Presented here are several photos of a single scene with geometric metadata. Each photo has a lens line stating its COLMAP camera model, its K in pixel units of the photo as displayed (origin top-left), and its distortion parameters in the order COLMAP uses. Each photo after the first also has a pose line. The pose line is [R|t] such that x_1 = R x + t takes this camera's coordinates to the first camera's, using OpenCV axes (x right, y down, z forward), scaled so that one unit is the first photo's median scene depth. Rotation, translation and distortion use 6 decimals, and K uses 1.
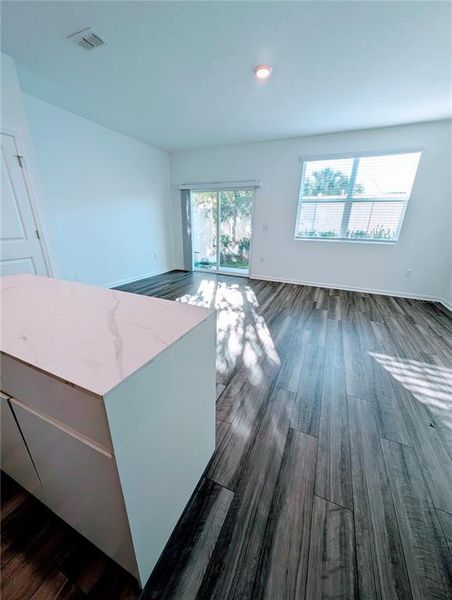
lens RADIAL K [[225.5, 0, 226.0], [0, 225.5, 300.0], [0, 0, 1]] dist [0.009513, -0.006204]
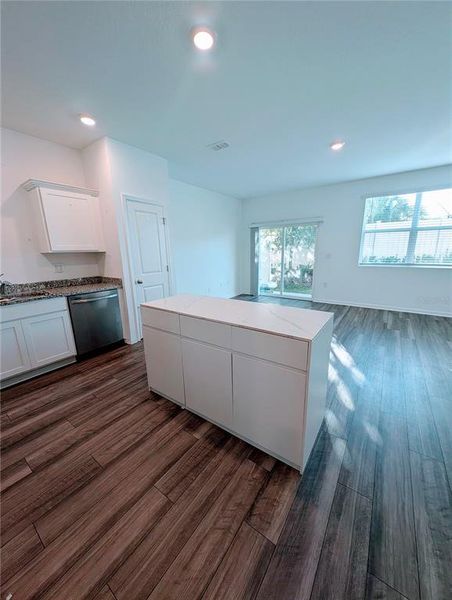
lens RADIAL K [[225.5, 0, 226.0], [0, 225.5, 300.0], [0, 0, 1]] dist [0.009513, -0.006204]
pose [[0.980328, 0.002897, -0.197354, -0.117673], [-0.025747, 0.993226, -0.113313, 0.037583], [0.195689, 0.116165, 0.973762, -0.179101]]
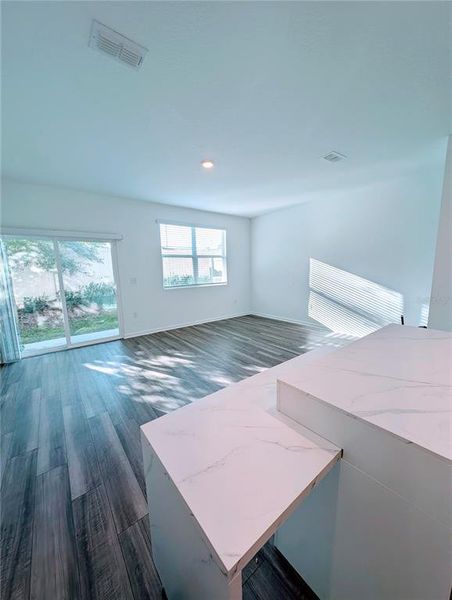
lens RADIAL K [[225.5, 0, 226.0], [0, 225.5, 300.0], [0, 0, 1]] dist [0.009513, -0.006204]
pose [[0.458229, -0.154853, 0.875241, -0.563081], [0.325153, 0.945657, -0.002921, -0.137640], [-0.827225, 0.285926, 0.483679, 0.293448]]
